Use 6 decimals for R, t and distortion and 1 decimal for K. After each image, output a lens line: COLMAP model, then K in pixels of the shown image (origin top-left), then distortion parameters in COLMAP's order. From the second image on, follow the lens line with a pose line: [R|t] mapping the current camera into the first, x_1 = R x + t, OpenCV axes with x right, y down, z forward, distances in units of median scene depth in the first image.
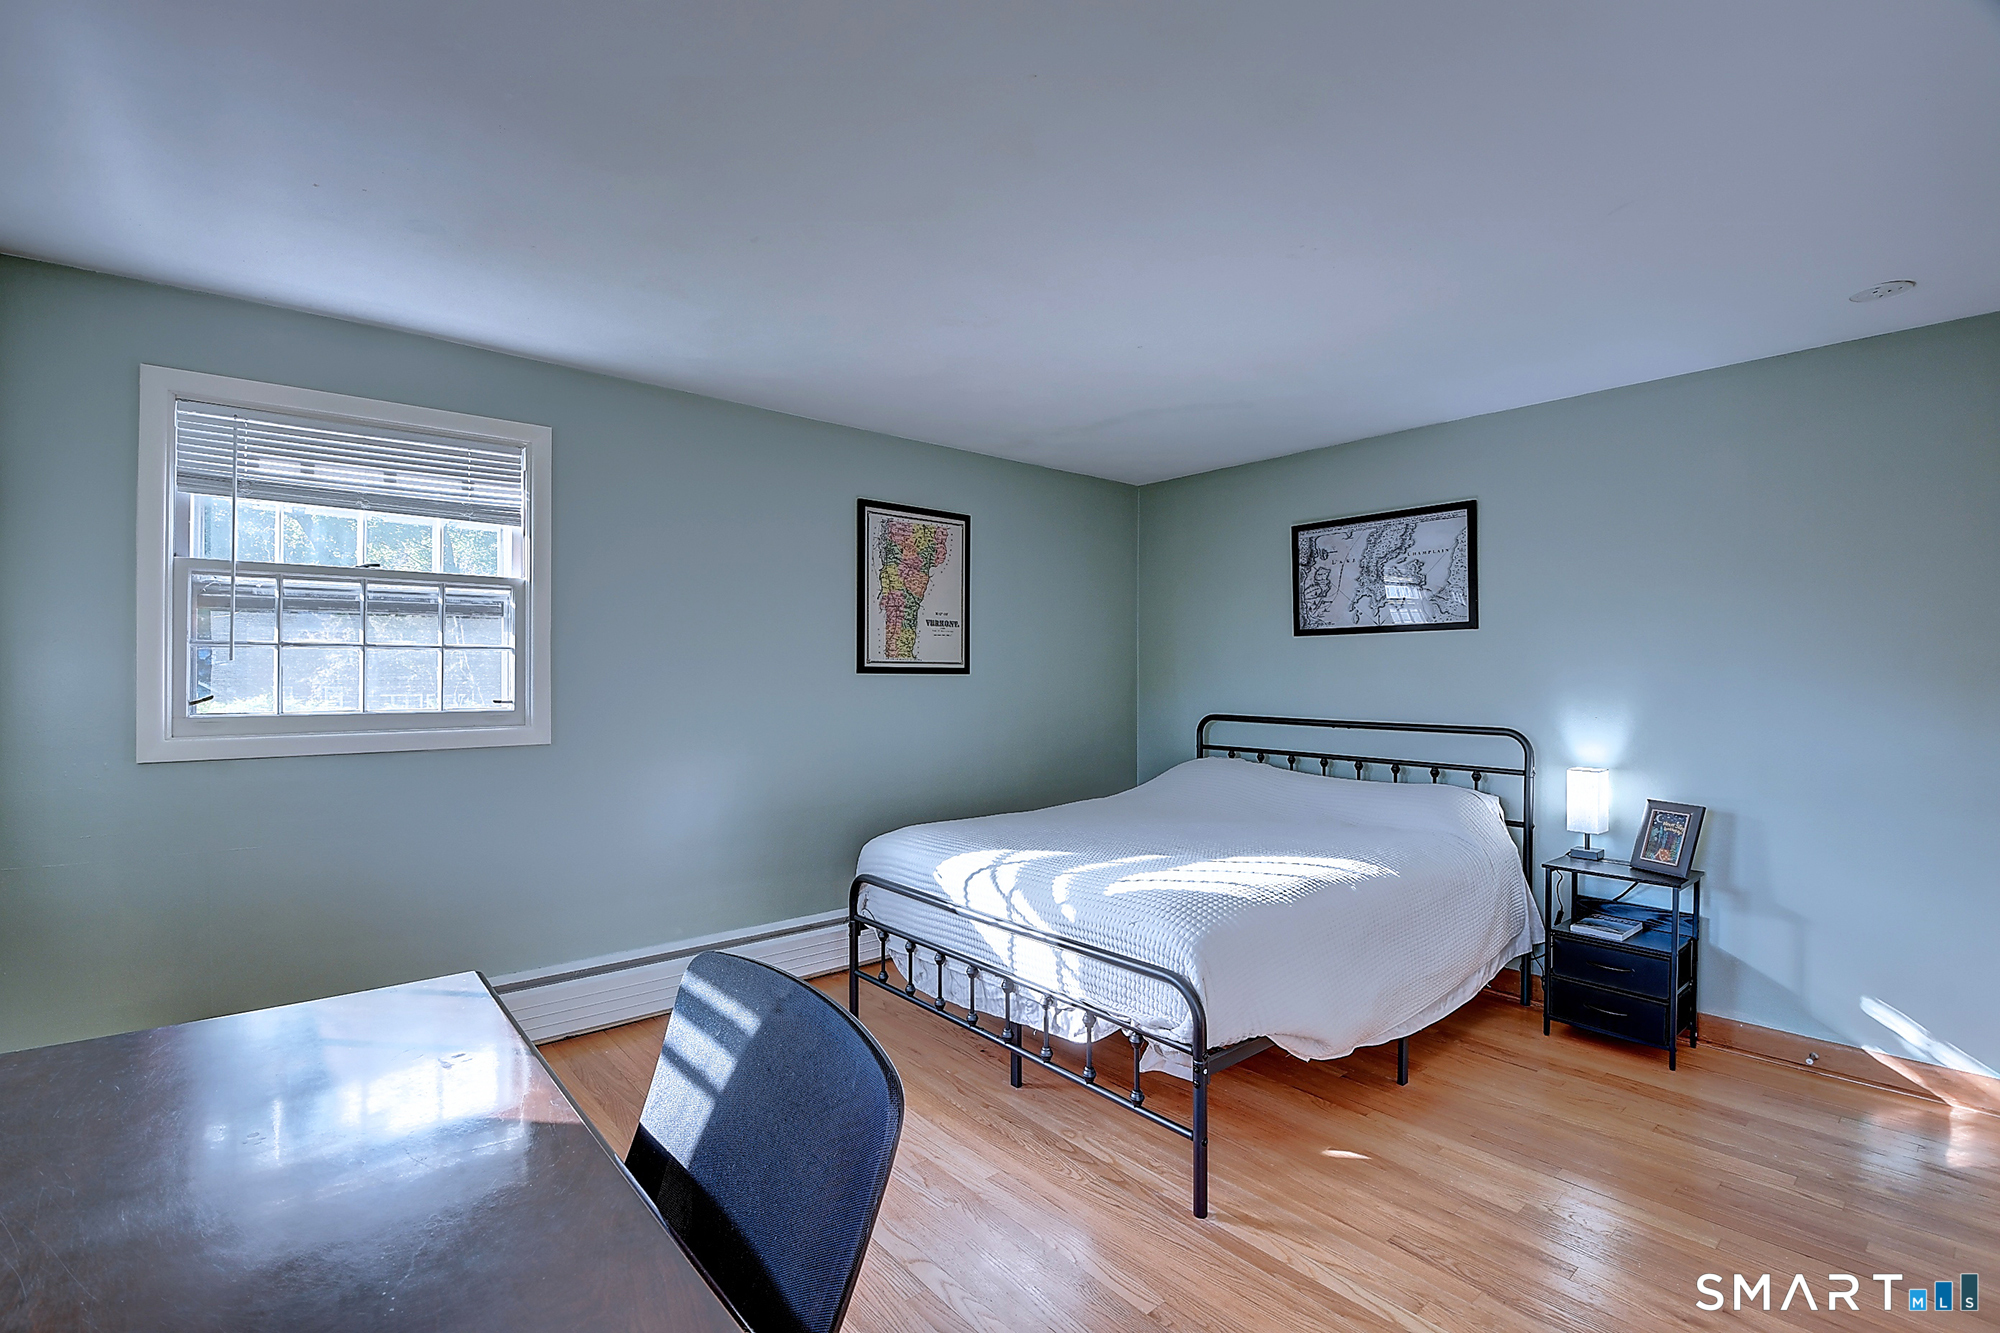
lens RADIAL K [[887.6, 0, 972.7], [0, 887.6, 671.0], [0, 0, 1]] dist [0.016926, -0.022370]
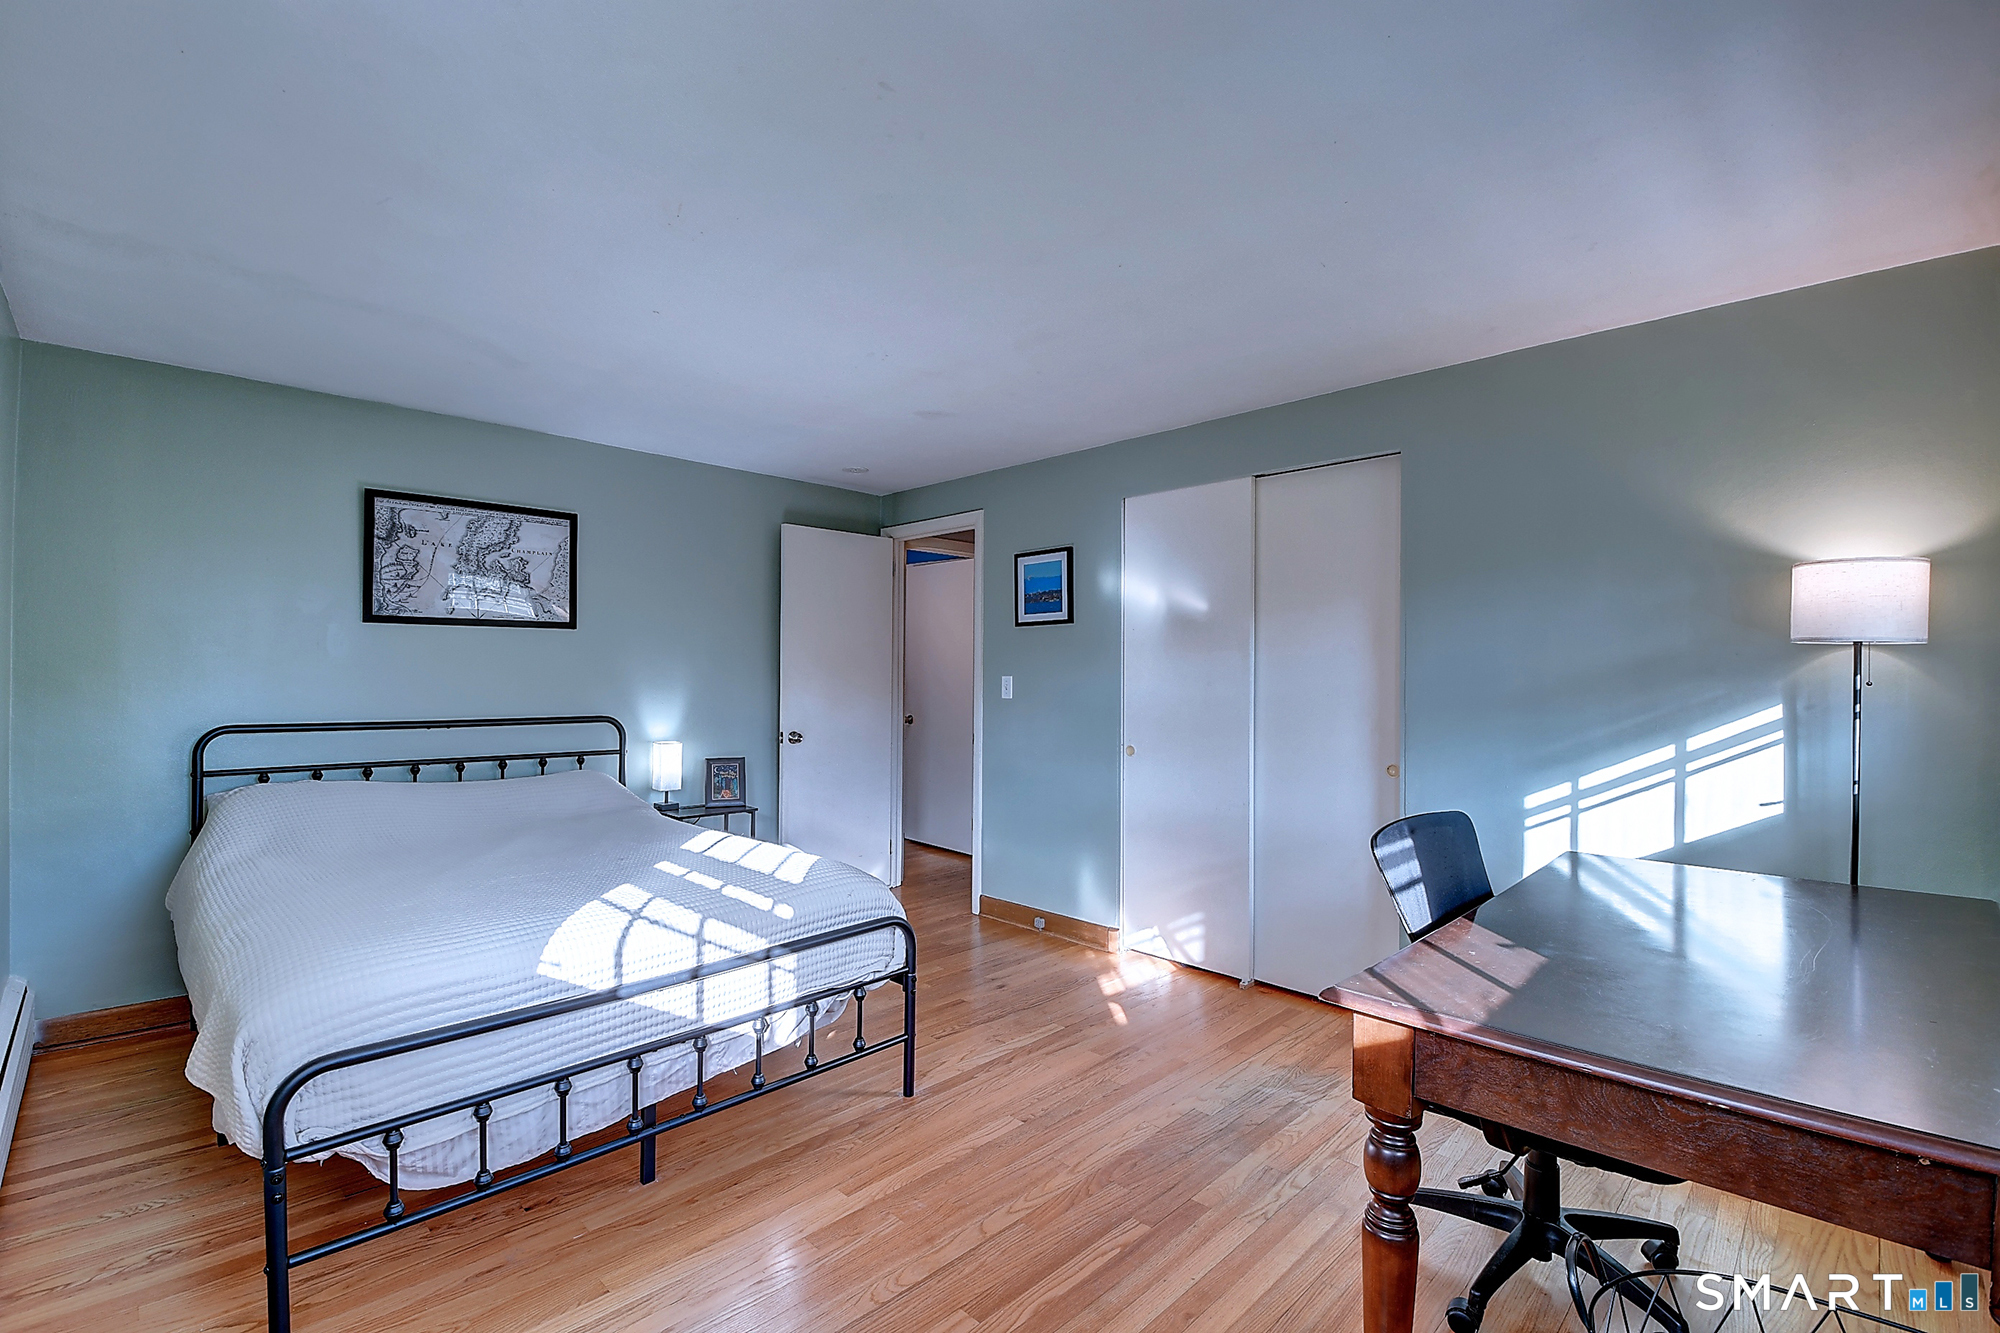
lens RADIAL K [[877.3, 0, 1000.0], [0, 877.3, 666.5], [0, 0, 1]] dist [-0.001111, -0.021400]
pose [[-0.109271, 0.007834, 0.993981, -0.800622], [-0.007421, 0.999935, -0.008697, 0.006999], [-0.993984, -0.008327, -0.109206, 0.804940]]
